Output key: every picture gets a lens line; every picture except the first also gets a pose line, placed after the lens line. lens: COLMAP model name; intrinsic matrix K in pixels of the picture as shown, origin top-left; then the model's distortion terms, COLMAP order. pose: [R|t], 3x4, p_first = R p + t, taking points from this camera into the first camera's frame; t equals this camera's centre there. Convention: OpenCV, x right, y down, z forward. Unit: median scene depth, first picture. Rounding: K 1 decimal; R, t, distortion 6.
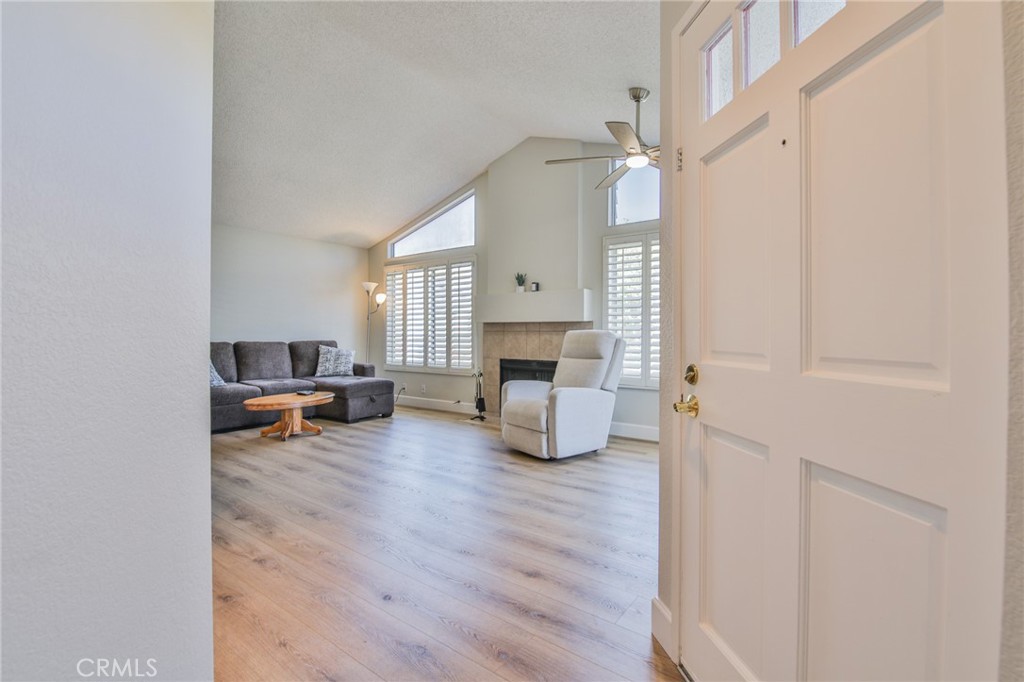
lens RADIAL K [[471.0, 0, 514.9], [0, 471.0, 335.7], [0, 0, 1]] dist [-0.002879, -0.001552]
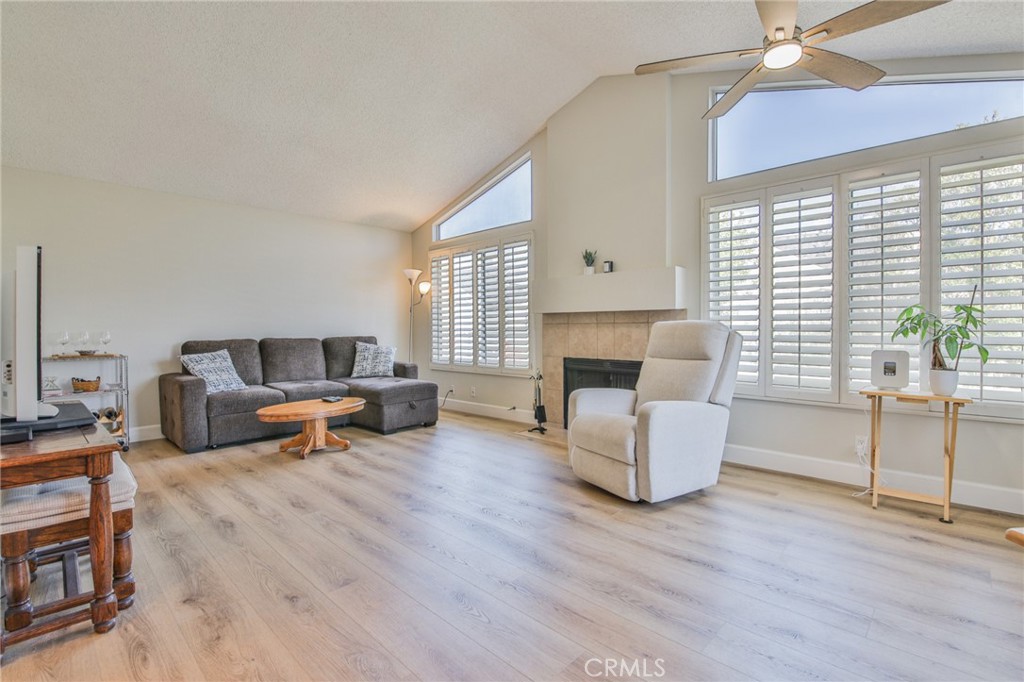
lens RADIAL K [[471.0, 0, 512.4], [0, 471.0, 337.2], [0, 0, 1]] dist [-0.002879, -0.001552]
pose [[0.991920, -0.006798, -0.126682, -0.018055], [0.008878, 0.999835, 0.015862, 0.000449], [0.126553, -0.016859, 0.991817, 0.207272]]
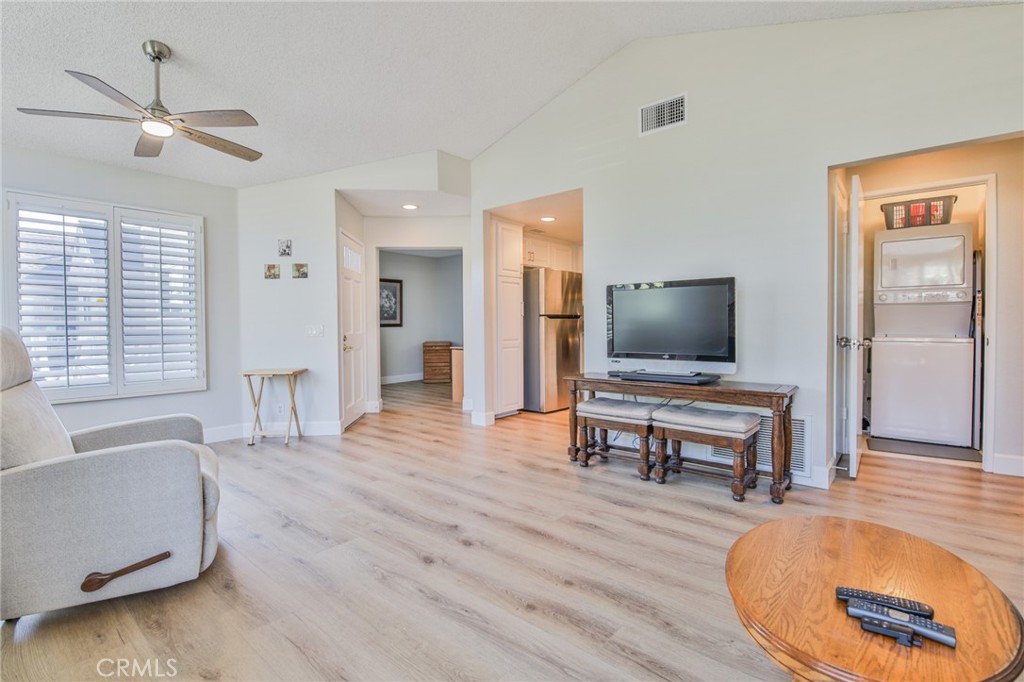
lens RADIAL K [[471.0, 0, 513.8], [0, 471.0, 337.8], [0, 0, 1]] dist [-0.002879, -0.001552]
pose [[-0.997799, -0.000580, 0.066303, -0.290701], [0.001111, 0.999675, 0.025466, -0.002173], [-0.066296, 0.025484, -0.997475, 1.192524]]
